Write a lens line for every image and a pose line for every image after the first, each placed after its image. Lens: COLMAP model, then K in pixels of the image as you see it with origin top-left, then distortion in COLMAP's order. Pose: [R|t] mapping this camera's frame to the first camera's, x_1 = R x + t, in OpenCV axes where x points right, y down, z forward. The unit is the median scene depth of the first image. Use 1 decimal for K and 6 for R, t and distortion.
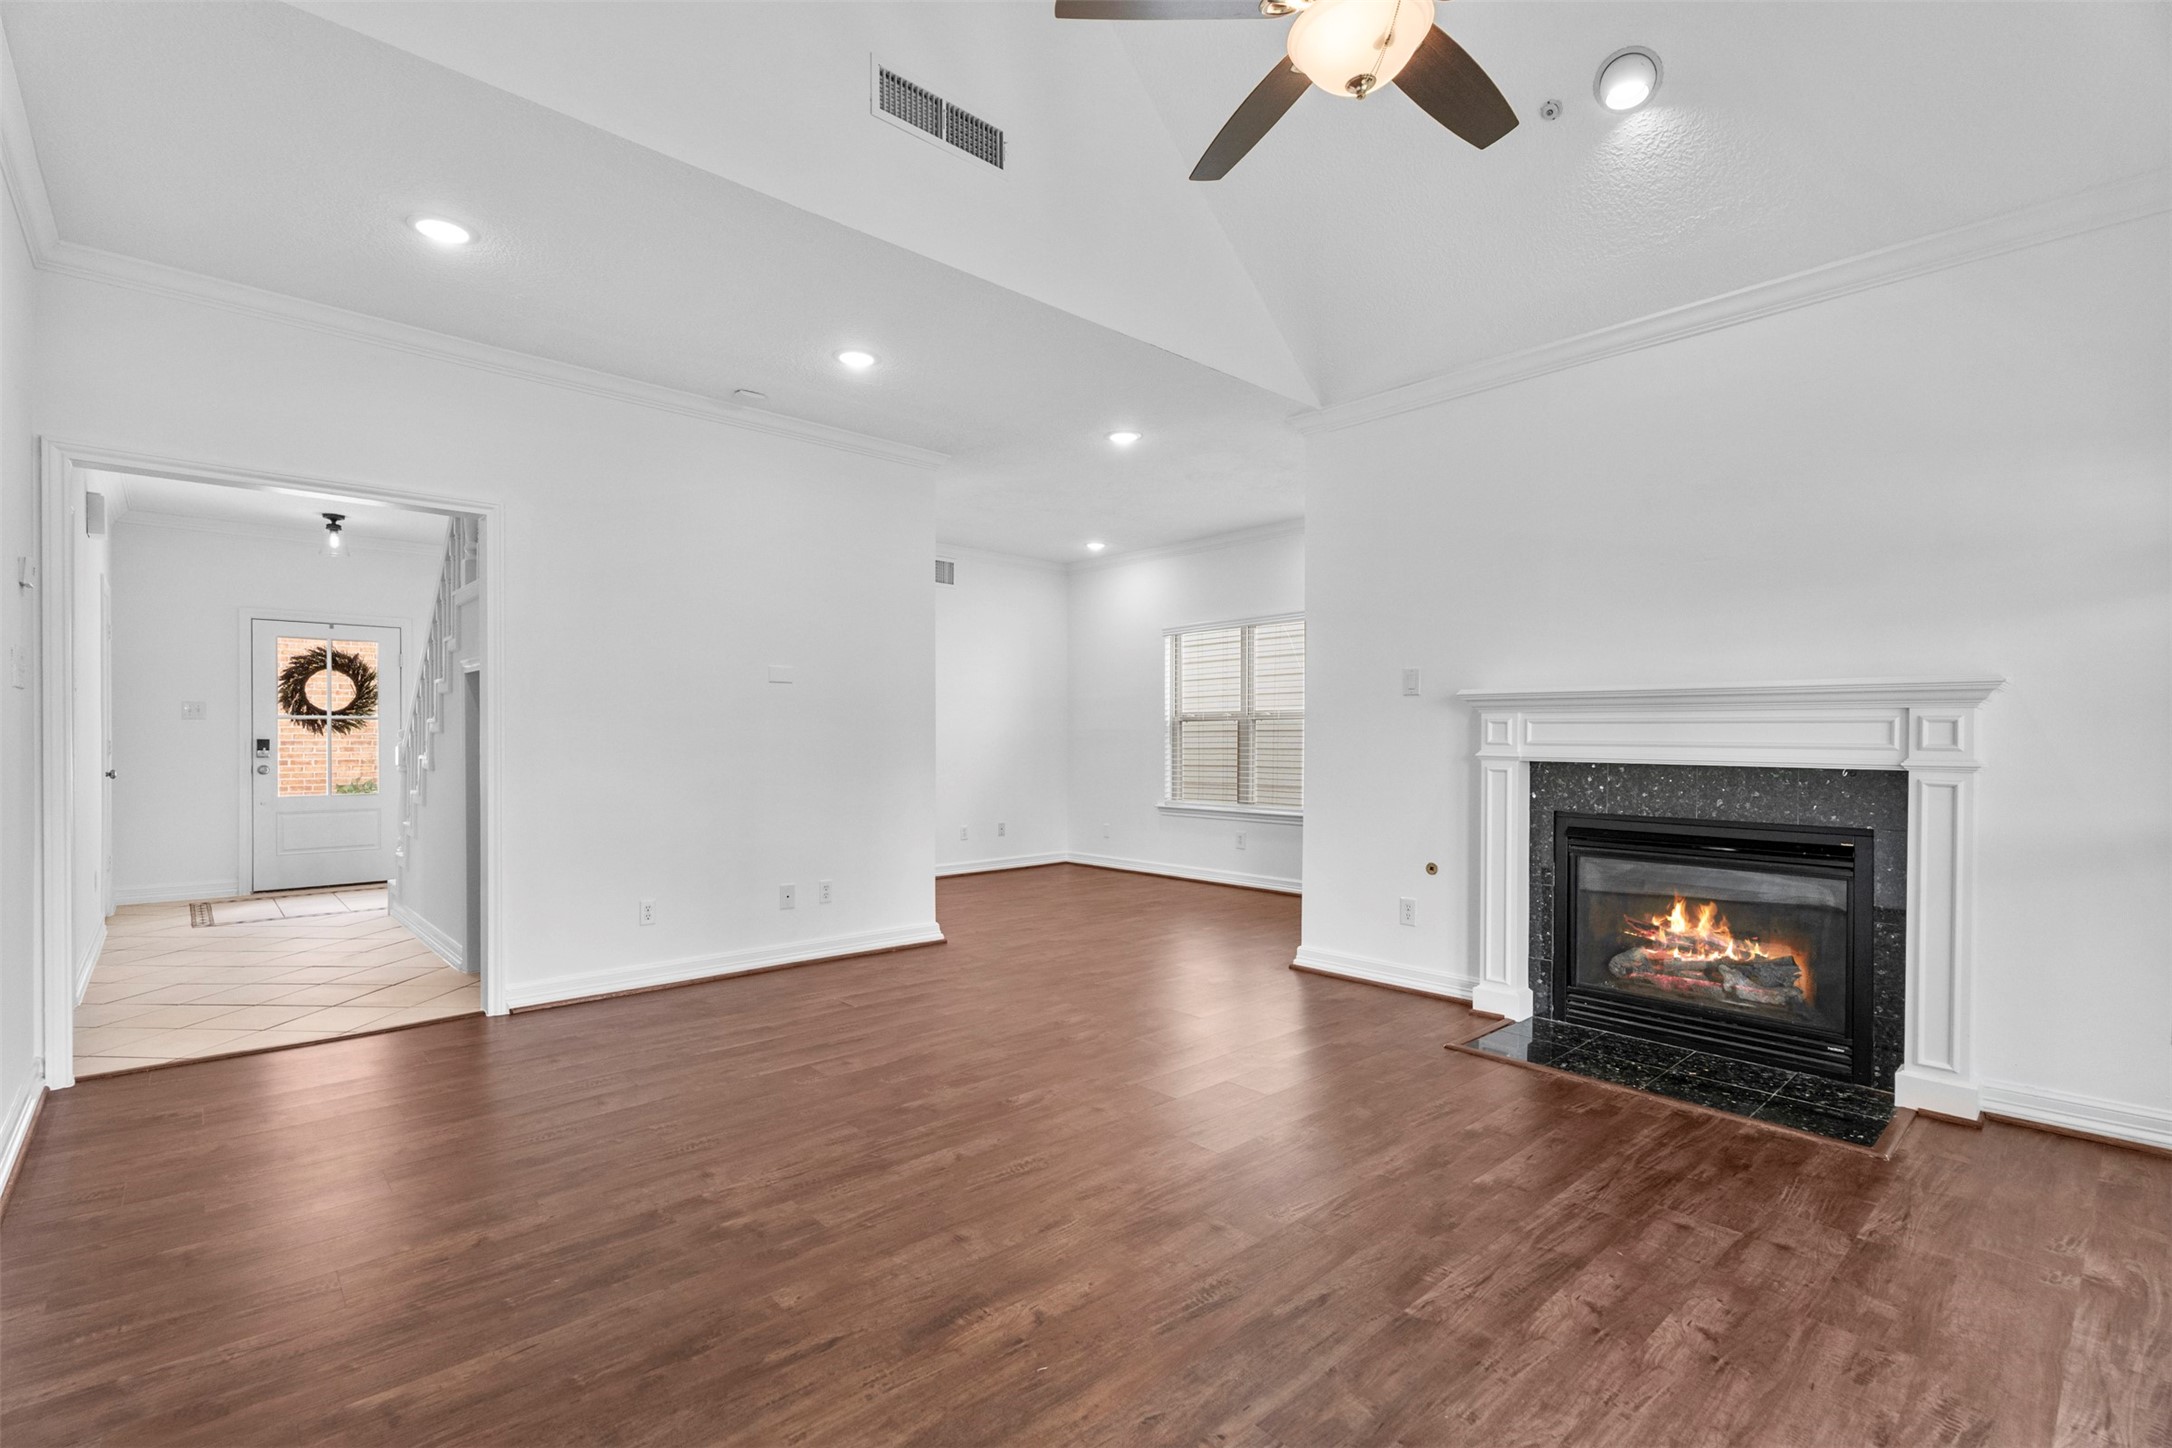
lens RADIAL K [[974.3, 0, 1087.1], [0, 974.3, 736.6], [0, 0, 1]] dist [0.001257, 0.000222]
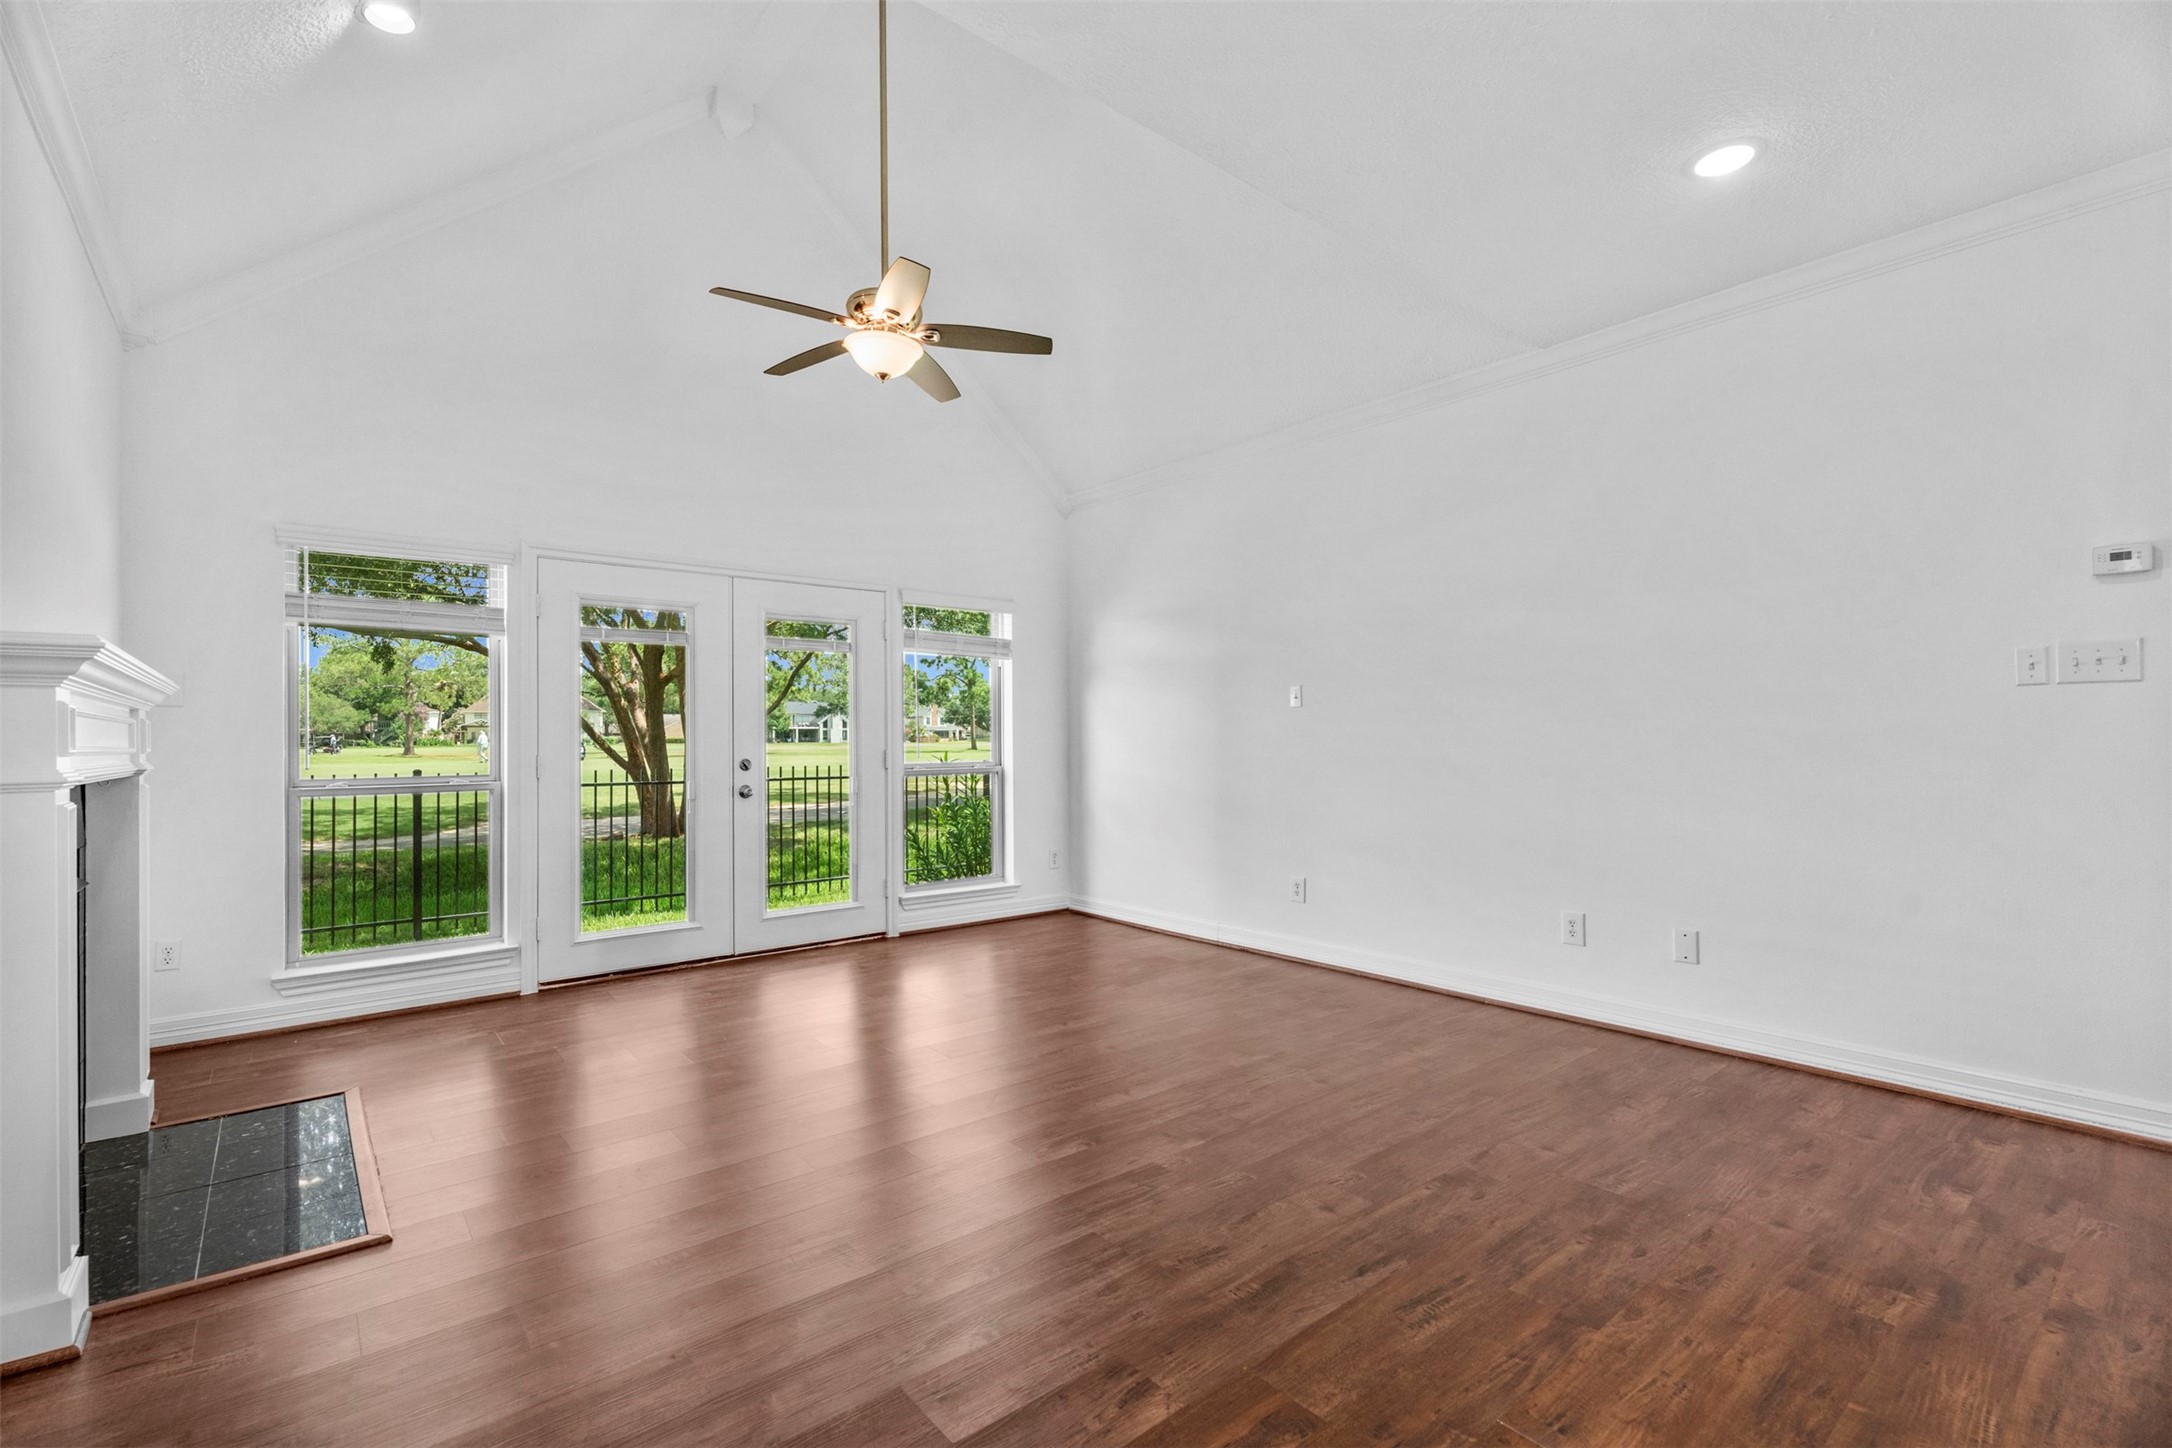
lens RADIAL K [[974.3, 0, 1076.8], [0, 974.3, 735.2], [0, 0, 1]] dist [0.001257, 0.000222]
pose [[-0.997928, 0.006693, 0.063990, -0.148575], [0.006549, 0.999976, -0.002450, 0.000337], [-0.064005, -0.002026, -0.997948, 2.171343]]
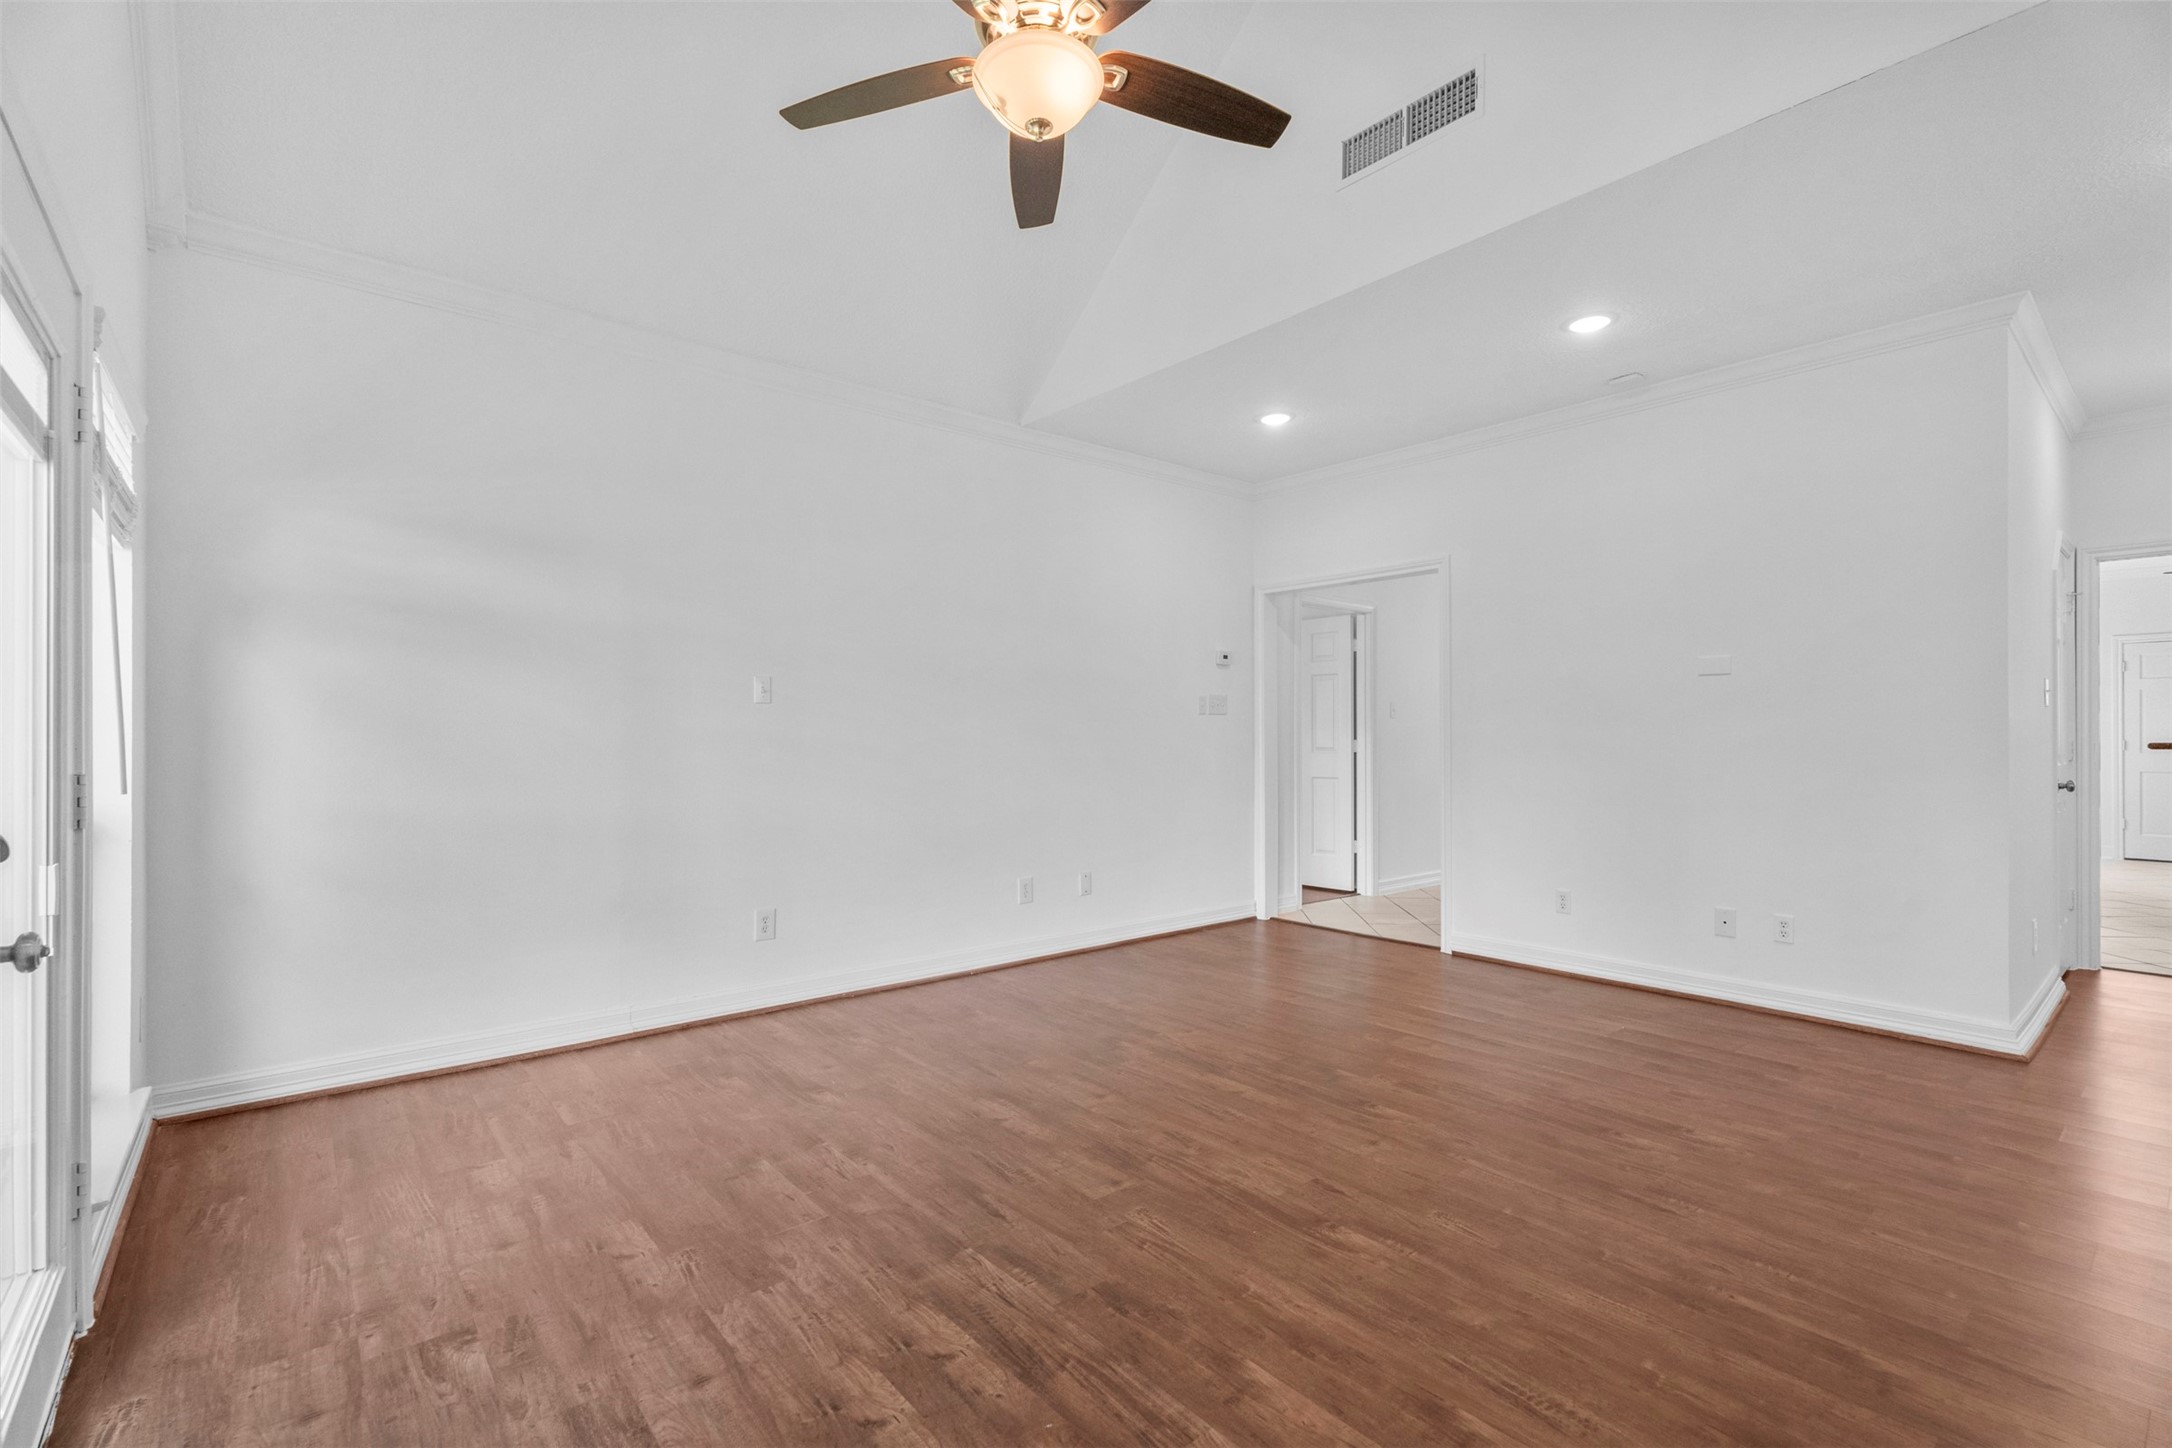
lens RADIAL K [[974.3, 0, 1088.5], [0, 974.3, 730.3], [0, 0, 1]] dist [0.001257, 0.000222]
pose [[-0.041843, -0.008584, -0.999087, 1.056951], [0.001637, 0.999961, -0.008660, 0.001675], [0.999123, -0.001997, -0.041828, 0.865090]]
